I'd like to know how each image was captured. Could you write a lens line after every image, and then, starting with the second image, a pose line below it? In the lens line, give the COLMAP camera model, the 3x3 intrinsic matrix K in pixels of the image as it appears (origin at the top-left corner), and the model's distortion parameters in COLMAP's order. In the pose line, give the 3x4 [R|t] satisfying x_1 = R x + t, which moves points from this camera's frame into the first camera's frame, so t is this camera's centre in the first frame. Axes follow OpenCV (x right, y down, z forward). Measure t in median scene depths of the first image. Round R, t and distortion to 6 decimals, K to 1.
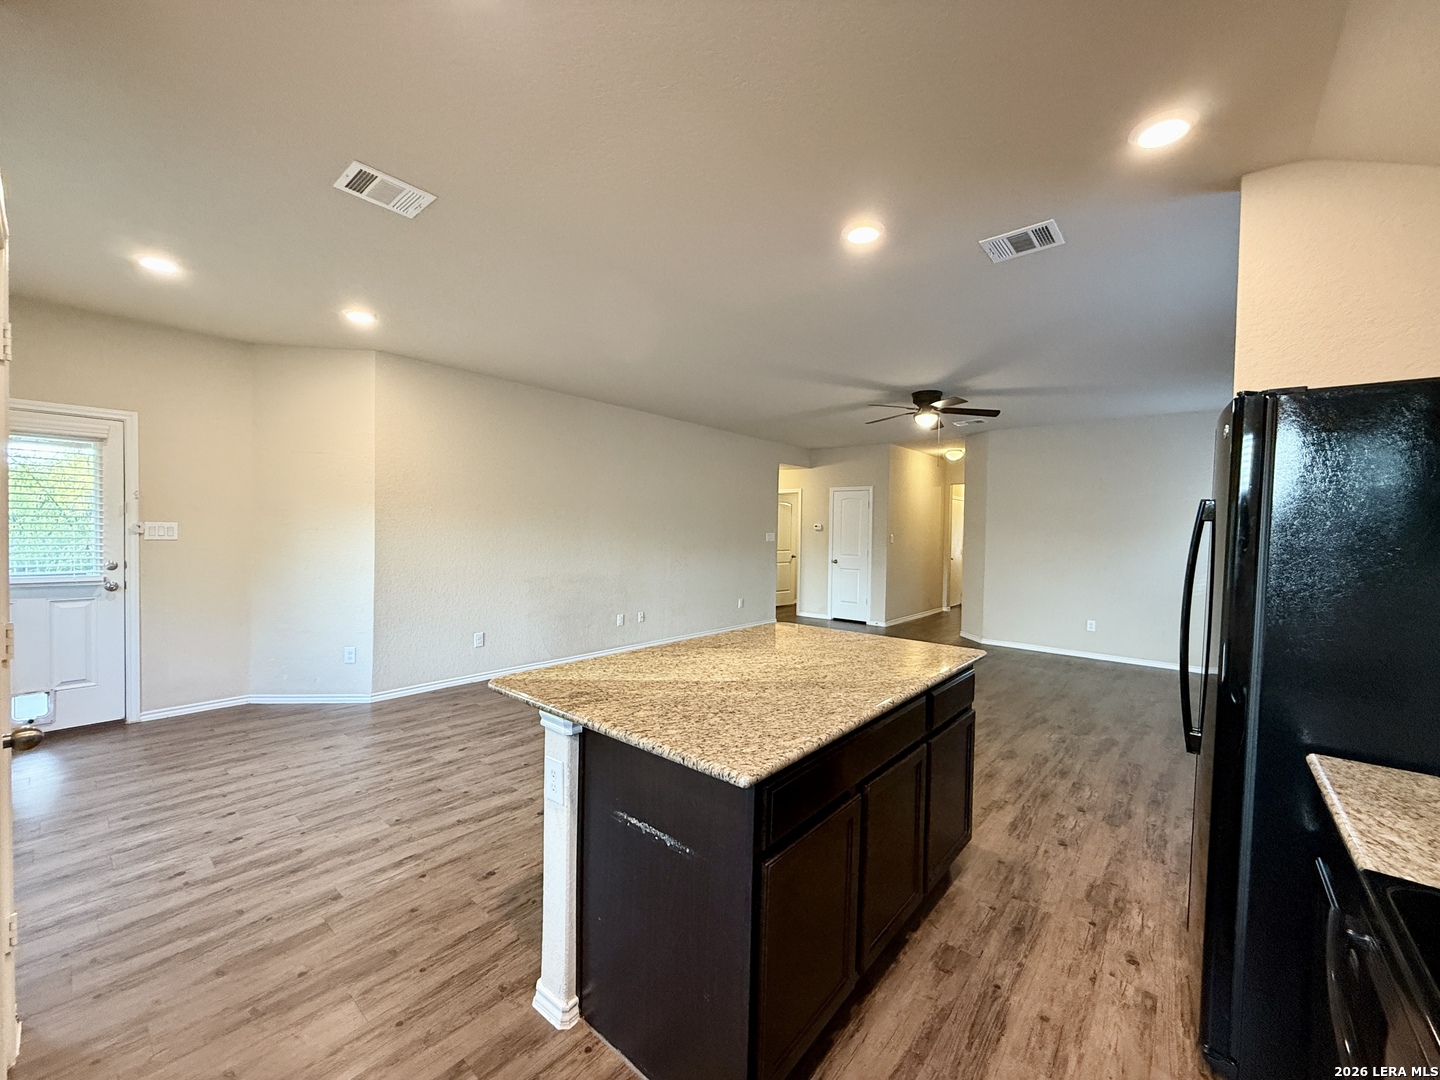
lens RADIAL K [[571.9, 0, 717.8], [0, 571.9, 541.8], [0, 0, 1]] dist [-0.001222, 0.000264]
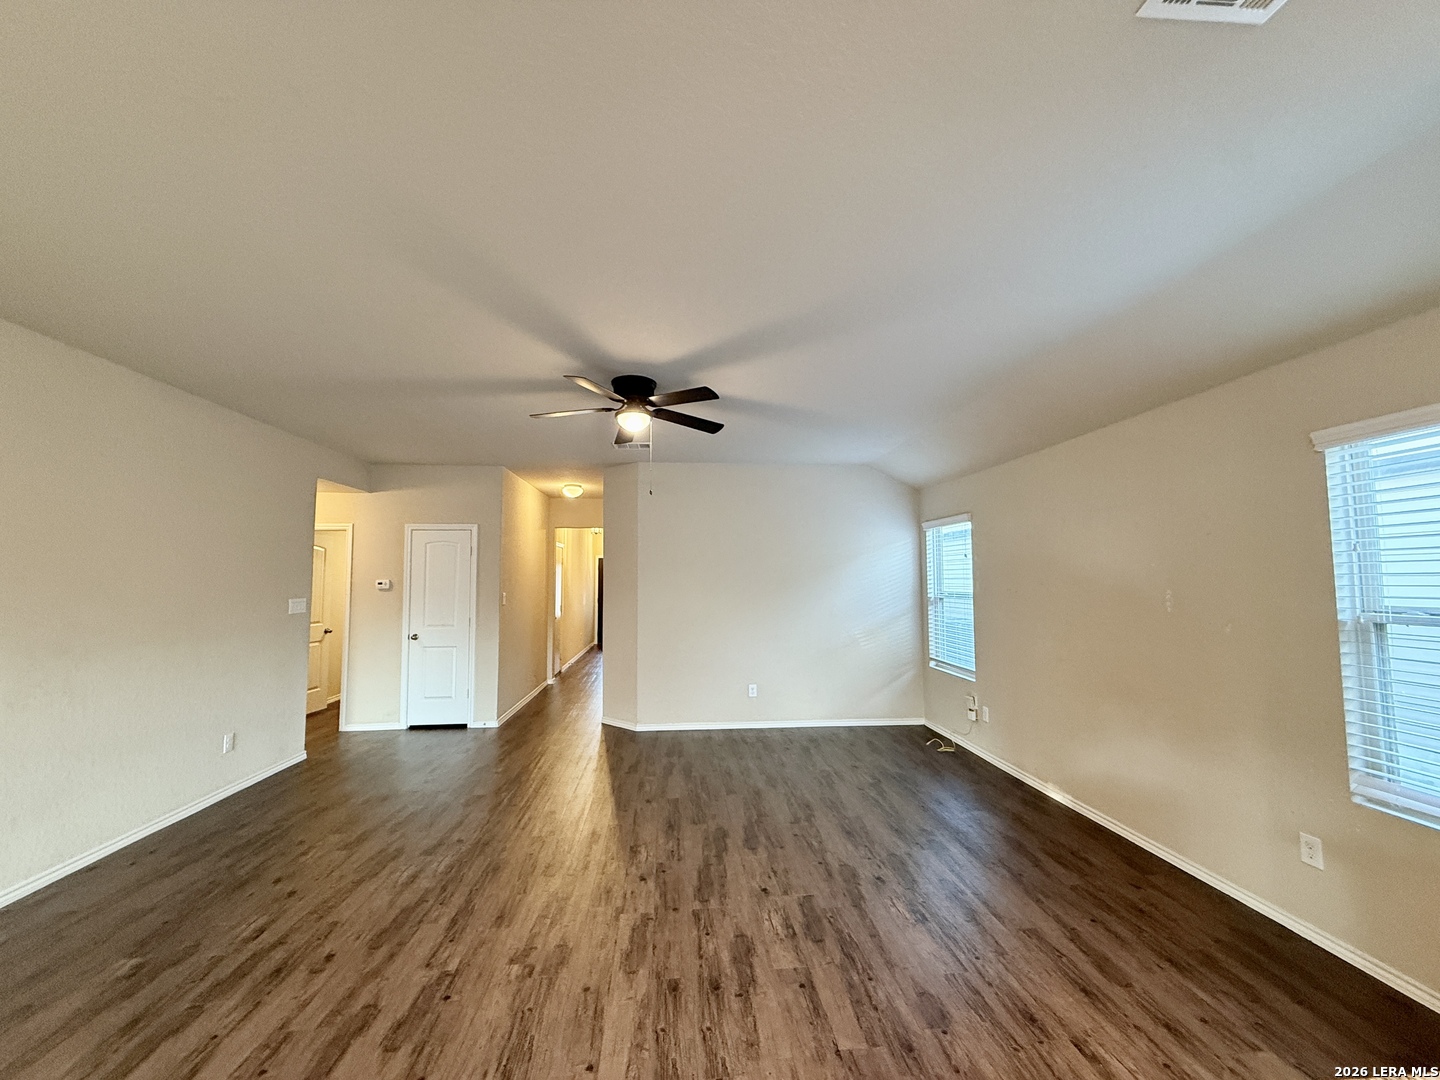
lens RADIAL K [[571.9, 0, 716.7], [0, 571.9, 543.2], [0, 0, 1]] dist [-0.001222, 0.000264]
pose [[0.704567, 0.023304, 0.709255, -0.027124], [0.032485, 0.997354, -0.065040, -0.031261], [-0.708894, 0.068865, 0.701945, 0.490310]]
